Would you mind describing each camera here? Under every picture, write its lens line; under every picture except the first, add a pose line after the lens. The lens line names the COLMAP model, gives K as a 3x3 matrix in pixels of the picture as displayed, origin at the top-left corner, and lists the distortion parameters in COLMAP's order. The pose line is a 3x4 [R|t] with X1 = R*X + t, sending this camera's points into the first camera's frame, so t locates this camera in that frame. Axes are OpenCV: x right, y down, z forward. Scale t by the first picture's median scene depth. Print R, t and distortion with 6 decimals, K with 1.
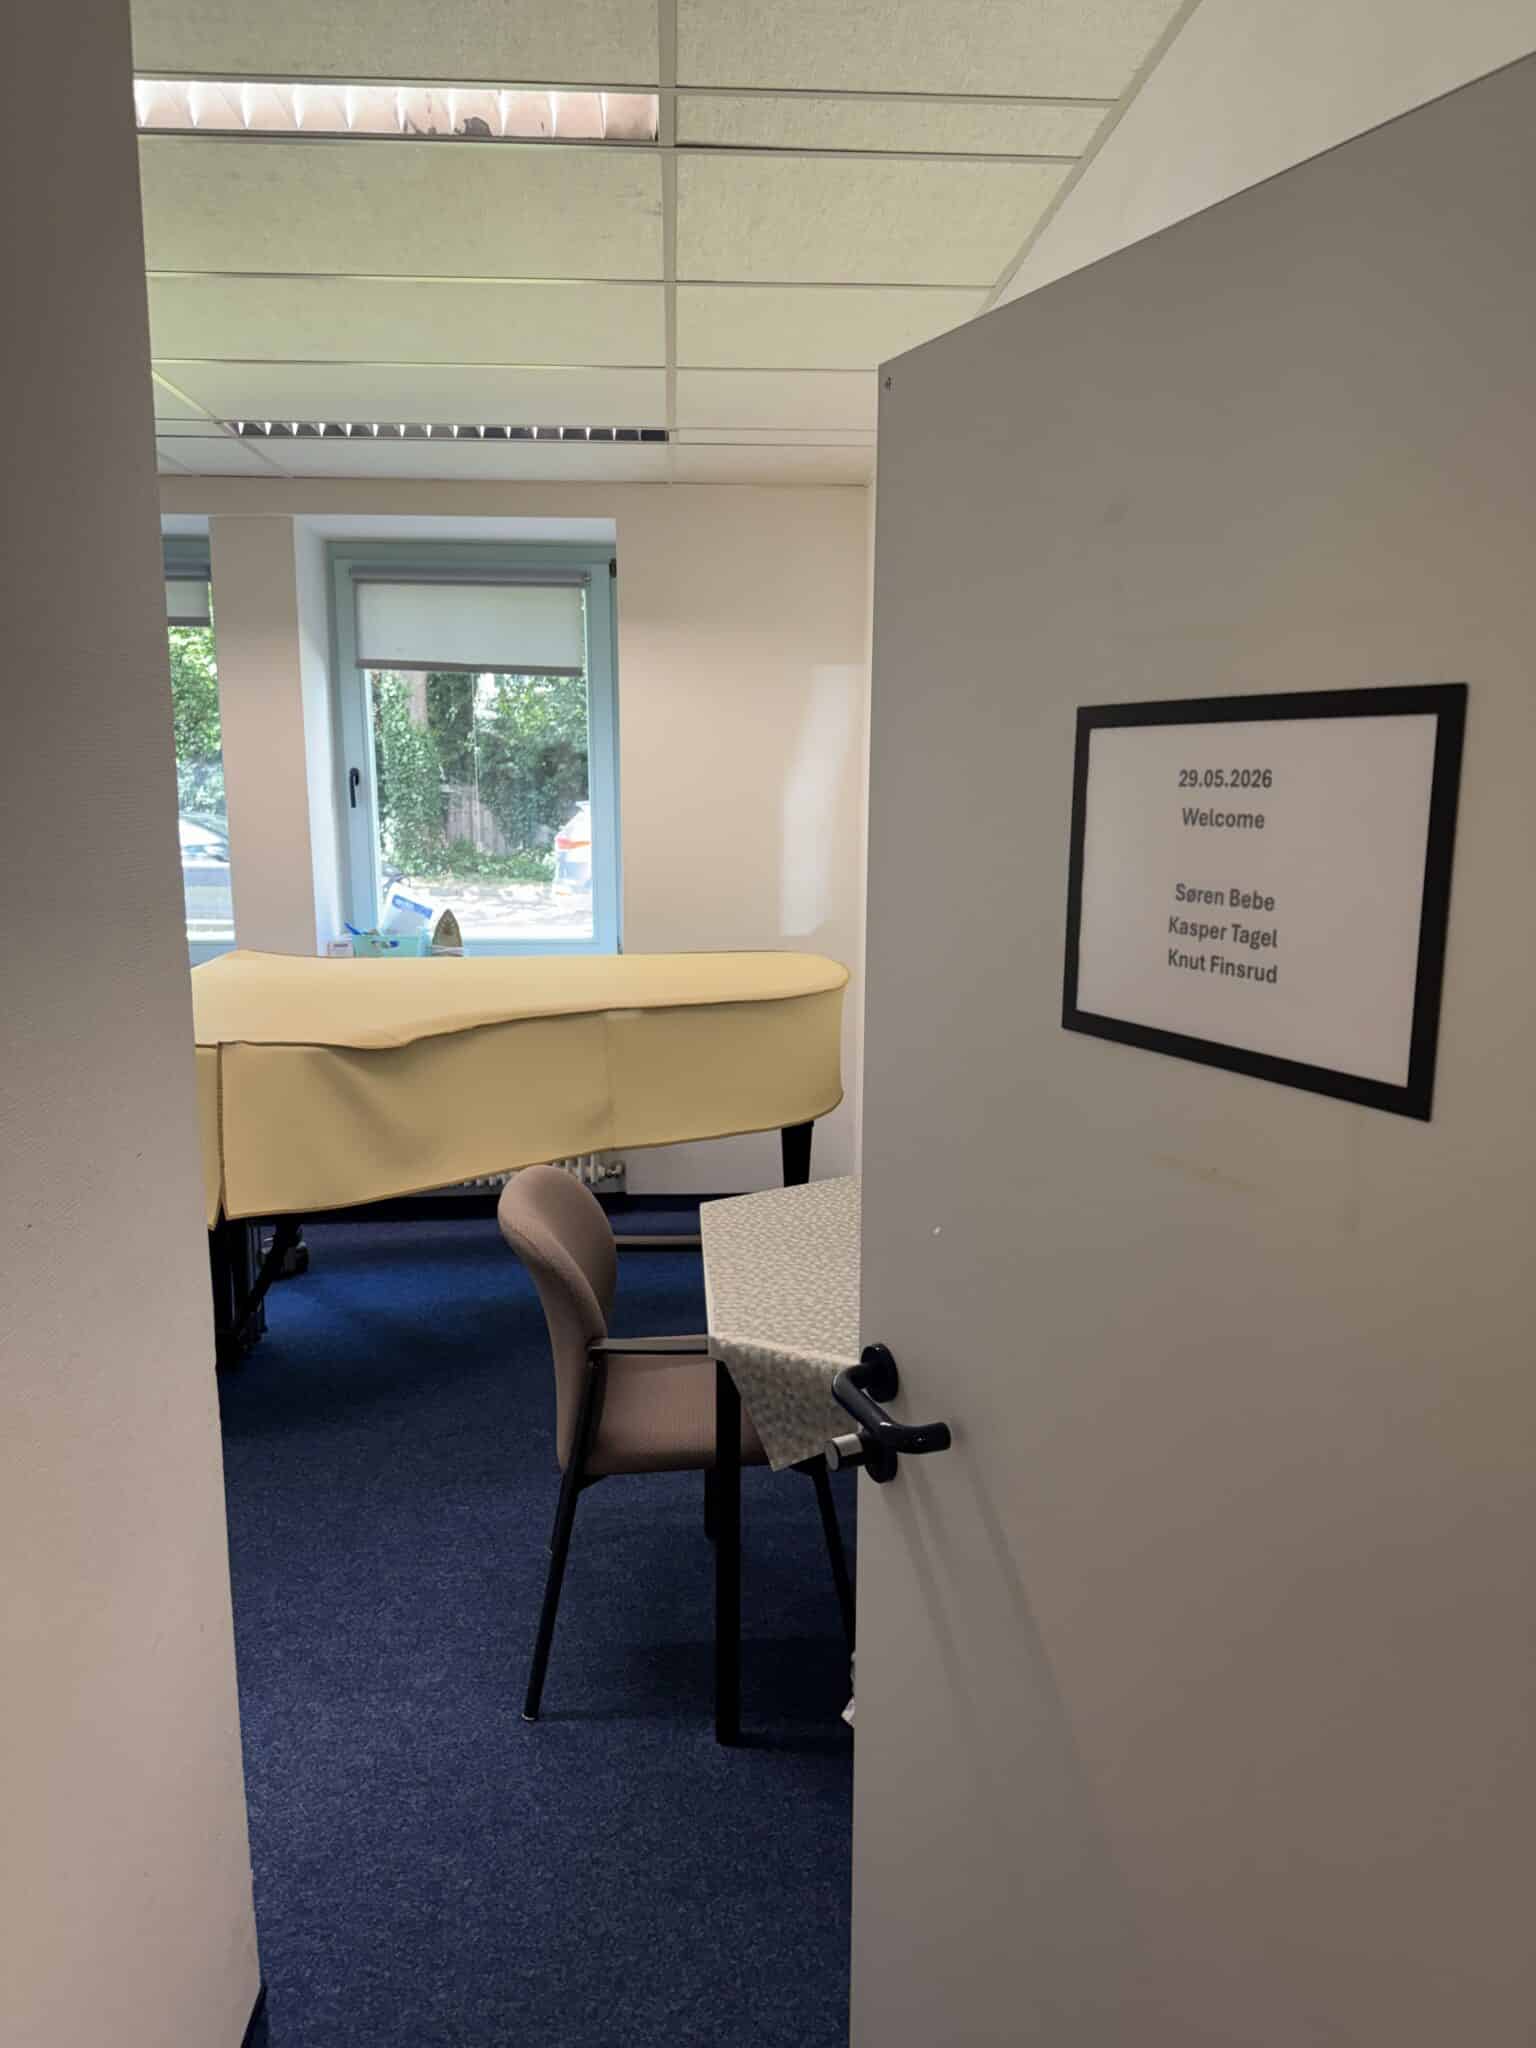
lens RADIAL K [[1417.2, 0, 763.3], [0, 1417.2, 1039.9], [0, 0, 1]] dist [0.102614, -0.121245]
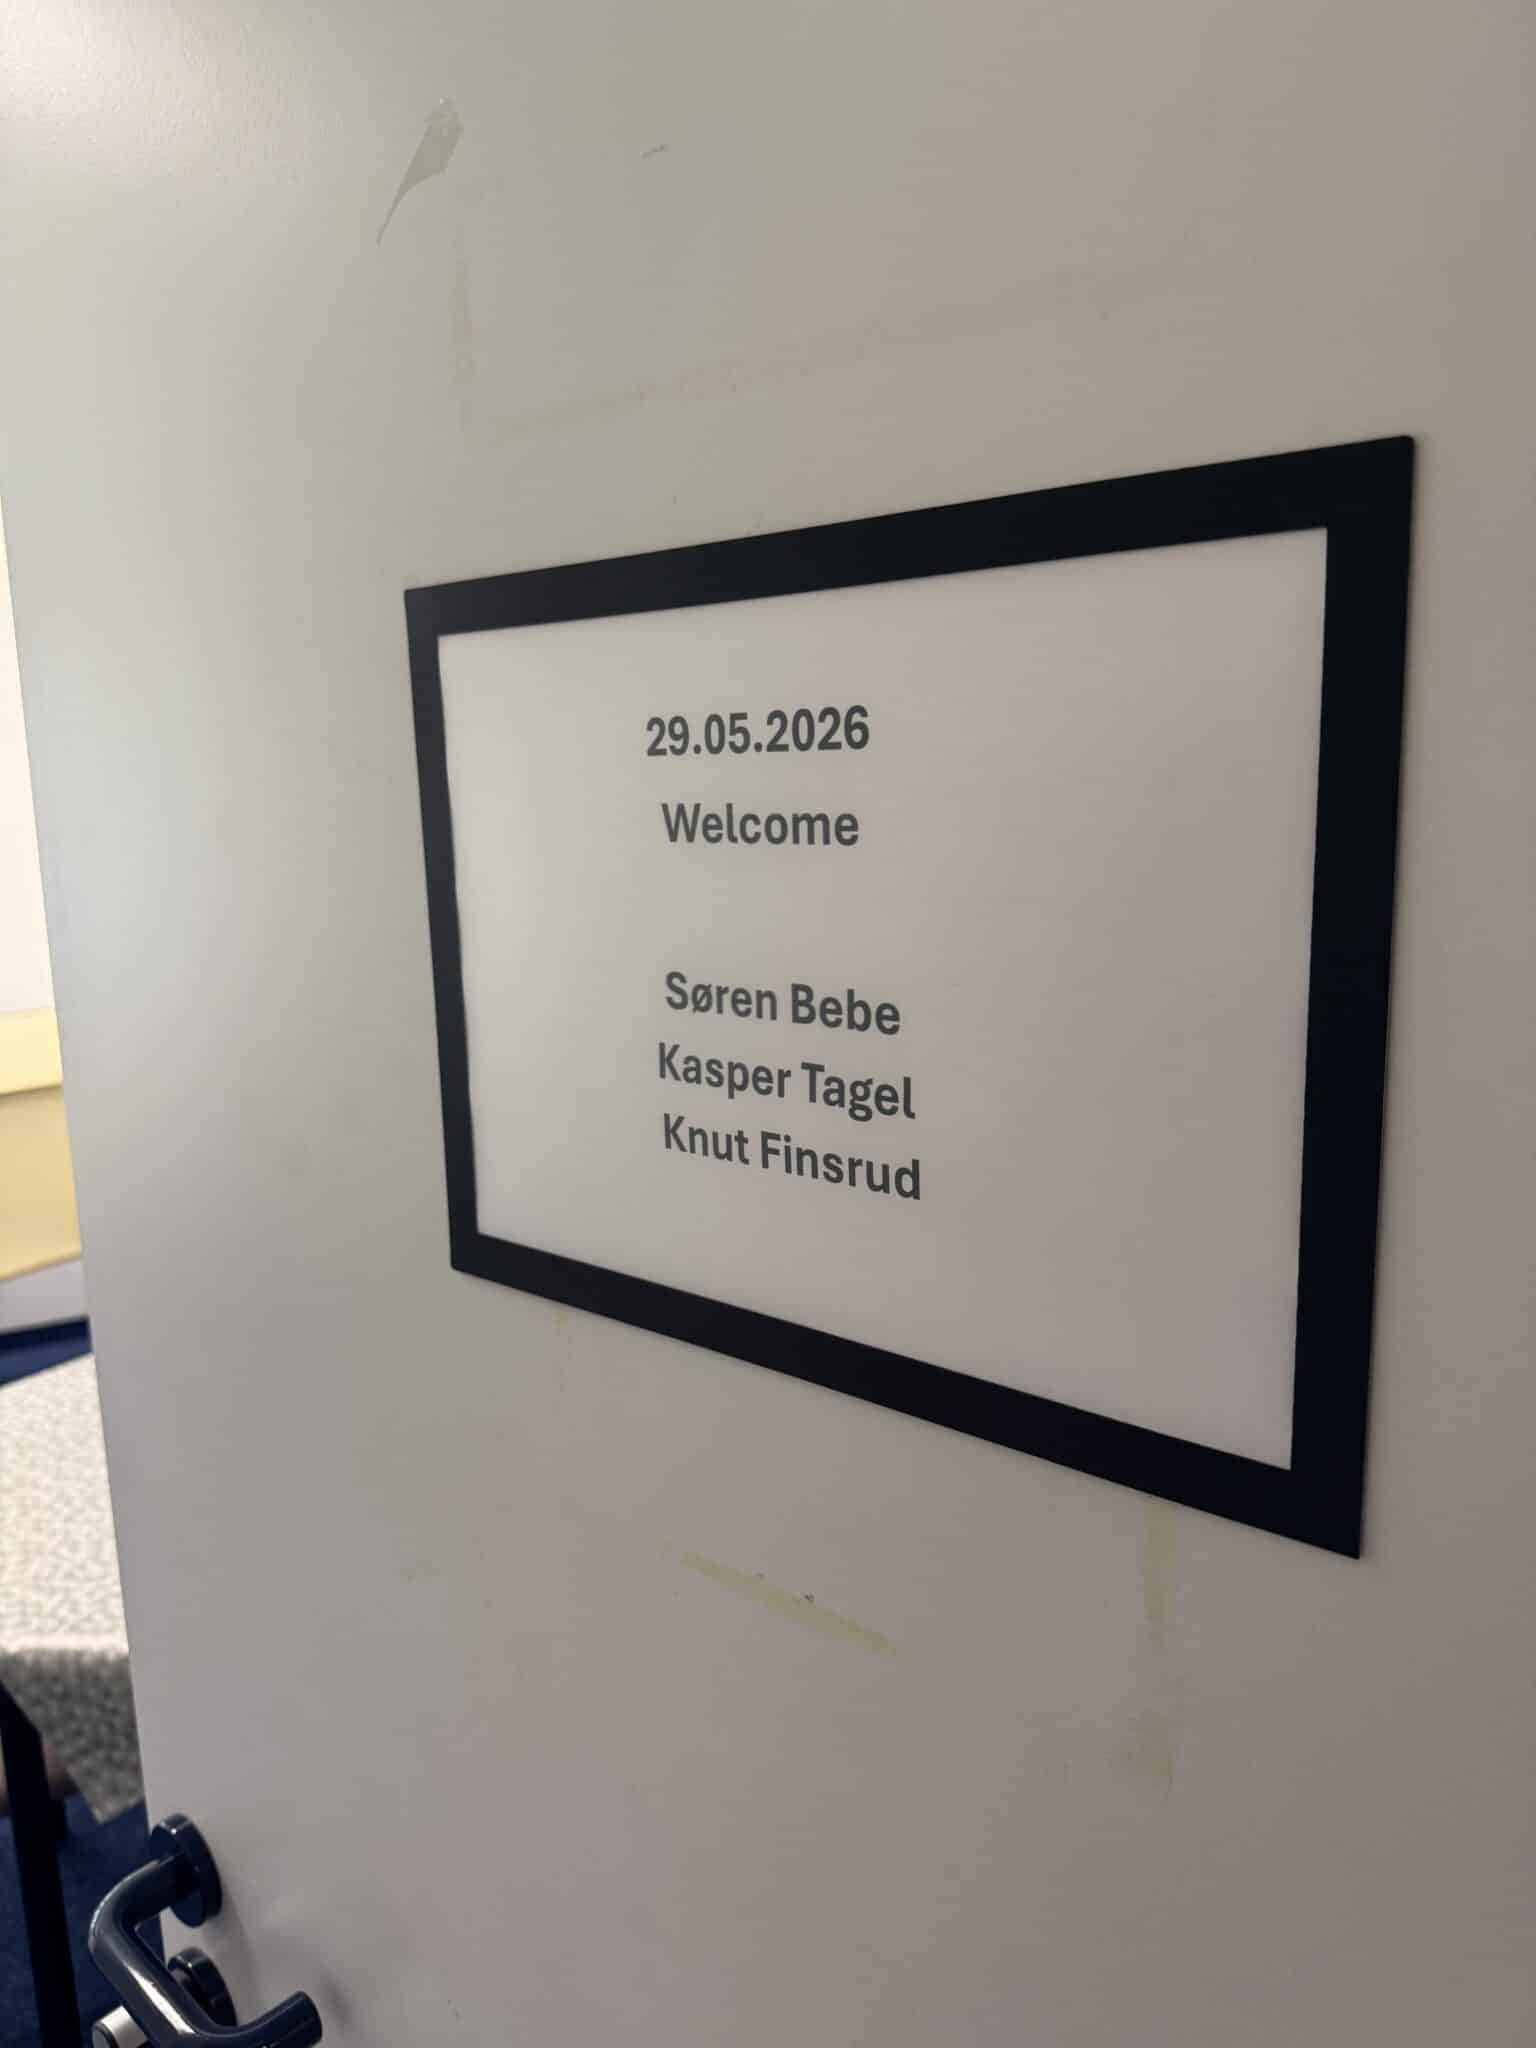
lens RADIAL K [[1417.2, 0, 763.3], [0, 1417.2, 1039.9], [0, 0, 1]] dist [0.102614, -0.121245]
pose [[0.914107, -0.100192, 0.392900, 0.143656], [0.101678, 0.994671, 0.017088, -0.095249], [-0.392518, 0.024329, 0.919422, 0.594640]]
